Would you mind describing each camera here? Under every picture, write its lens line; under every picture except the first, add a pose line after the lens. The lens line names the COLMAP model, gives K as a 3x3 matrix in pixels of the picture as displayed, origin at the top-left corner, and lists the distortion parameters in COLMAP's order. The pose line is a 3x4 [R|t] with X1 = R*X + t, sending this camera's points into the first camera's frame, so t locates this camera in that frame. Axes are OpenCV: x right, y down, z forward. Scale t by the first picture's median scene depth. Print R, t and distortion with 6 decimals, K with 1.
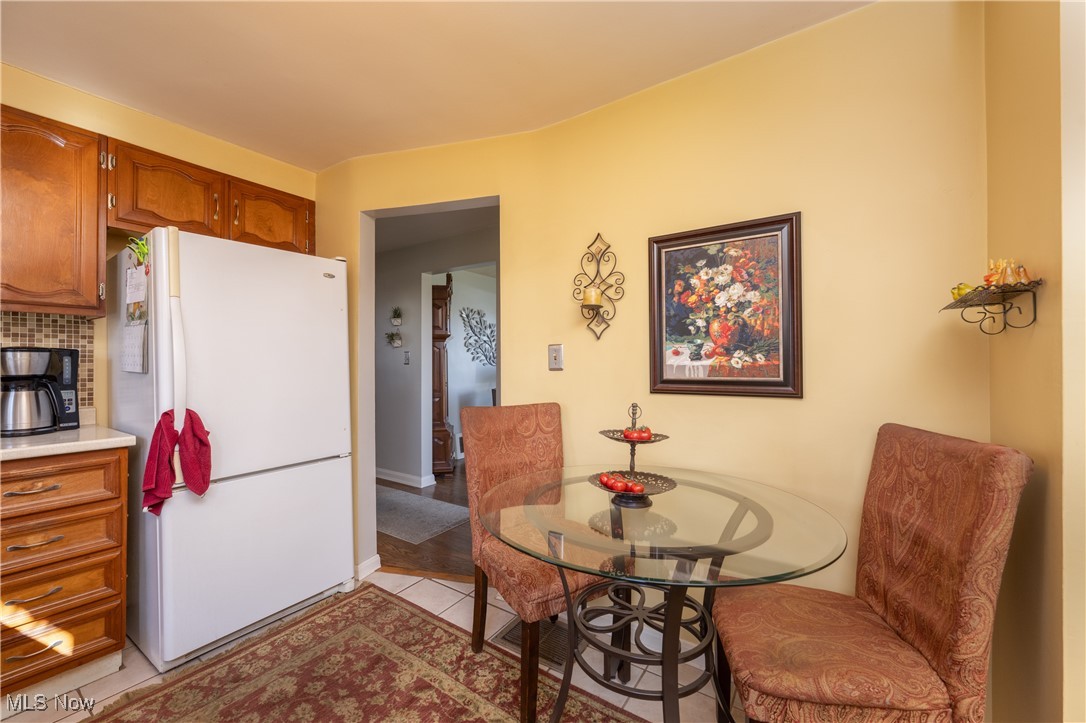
lens RADIAL K [[426.6, 0, 542.6], [0, 426.6, 358.9], [0, 0, 1]] dist [0.000178, 0.000076]
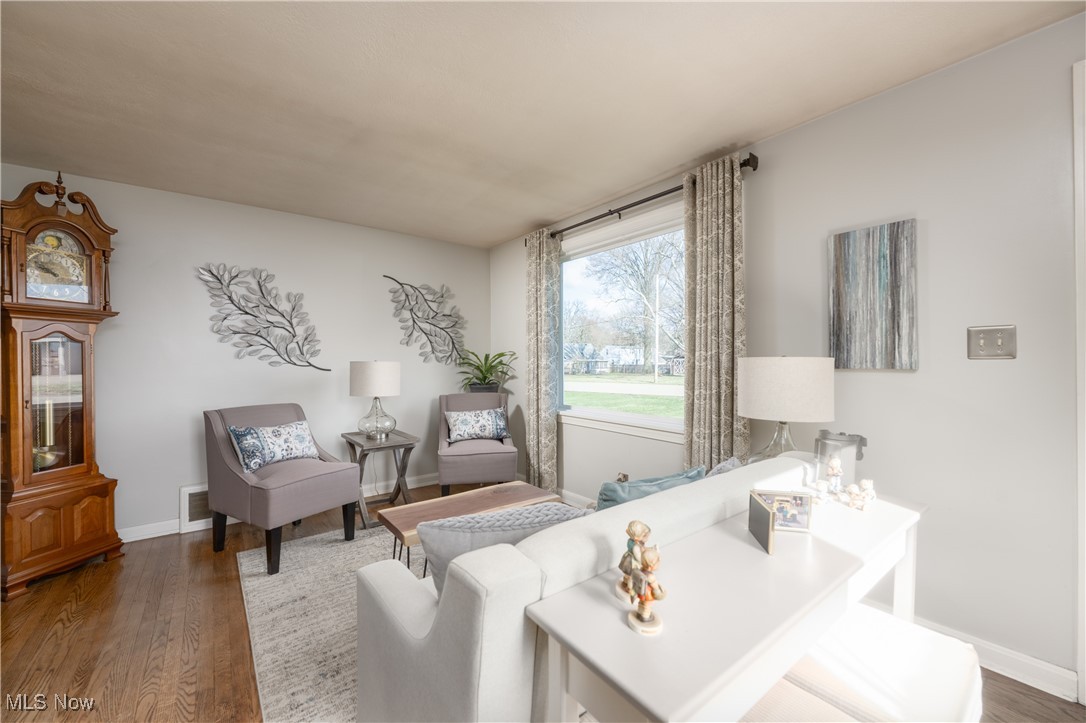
lens RADIAL K [[426.6, 0, 542.6], [0, 426.6, 358.9], [0, 0, 1]] dist [0.000178, 0.000076]
pose [[0.949711, -0.001710, -0.313122, 0.395103], [0.004765, 0.999948, 0.008991, 0.002754], [0.313090, -0.010030, 0.949670, 0.577517]]
